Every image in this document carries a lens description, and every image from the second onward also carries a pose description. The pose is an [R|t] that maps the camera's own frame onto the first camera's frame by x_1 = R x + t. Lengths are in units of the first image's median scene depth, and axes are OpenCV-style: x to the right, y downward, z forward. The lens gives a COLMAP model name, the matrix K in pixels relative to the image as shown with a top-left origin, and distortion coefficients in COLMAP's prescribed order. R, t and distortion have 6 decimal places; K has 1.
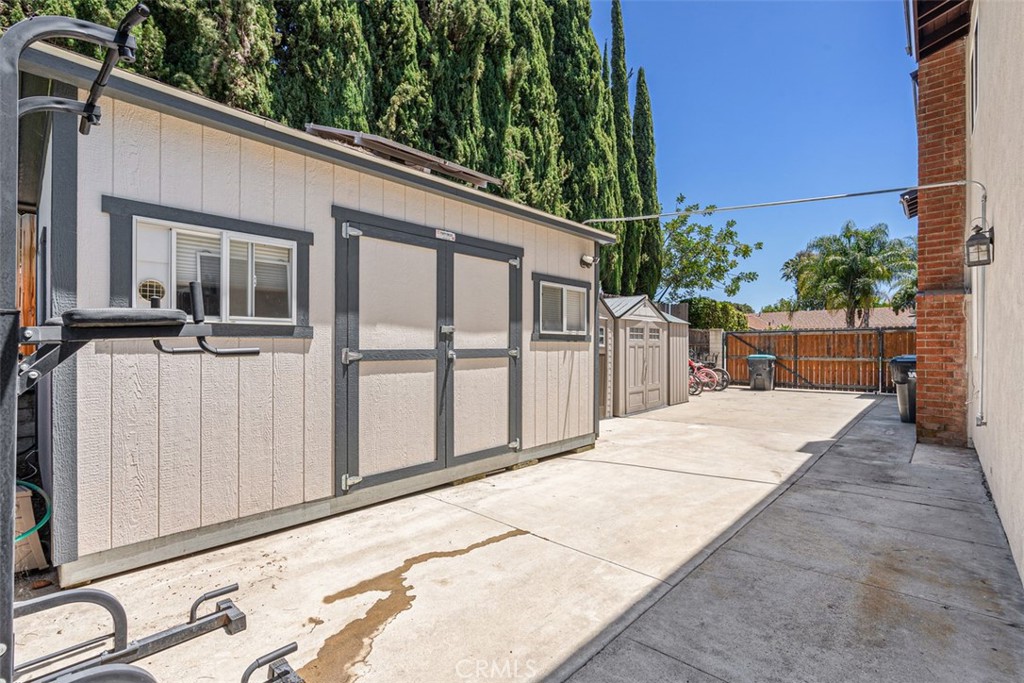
lens RADIAL K [[465.4, 0, 512.0], [0, 465.4, 343.5], [0, 0, 1]] dist [0.003236, 0.000448]
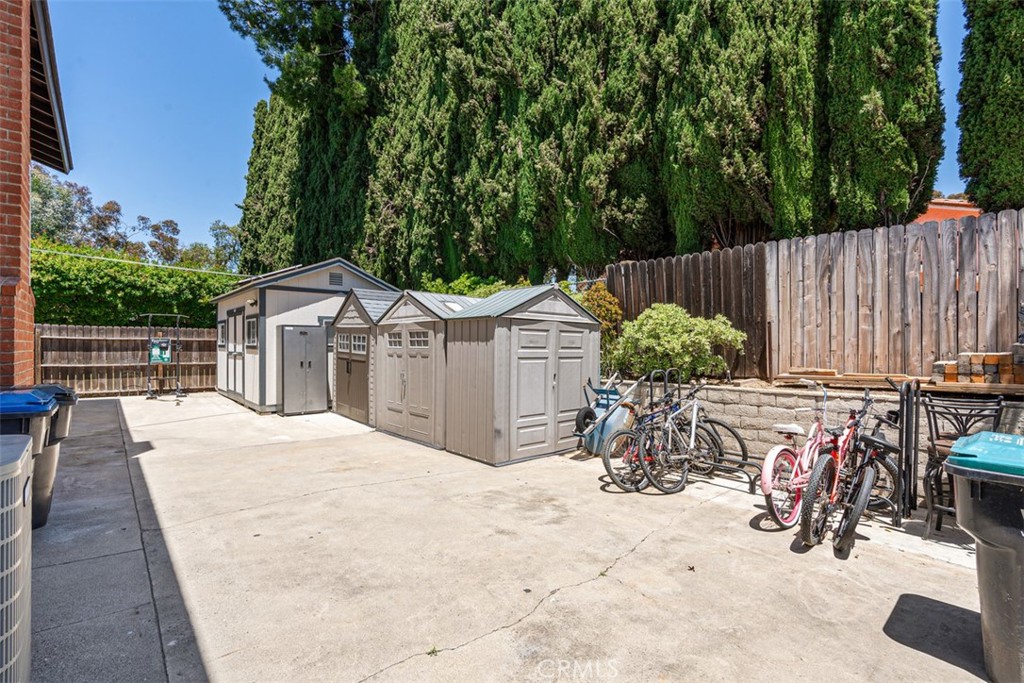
lens RADIAL K [[465.4, 0, 512.3], [0, 465.4, 343.4], [0, 0, 1]] dist [0.003236, 0.000448]
pose [[-0.094223, -0.002810, -0.995547, 1.077372], [0.001773, 0.999994, -0.002990, -0.011833], [0.995550, -0.002047, -0.094217, 1.283229]]
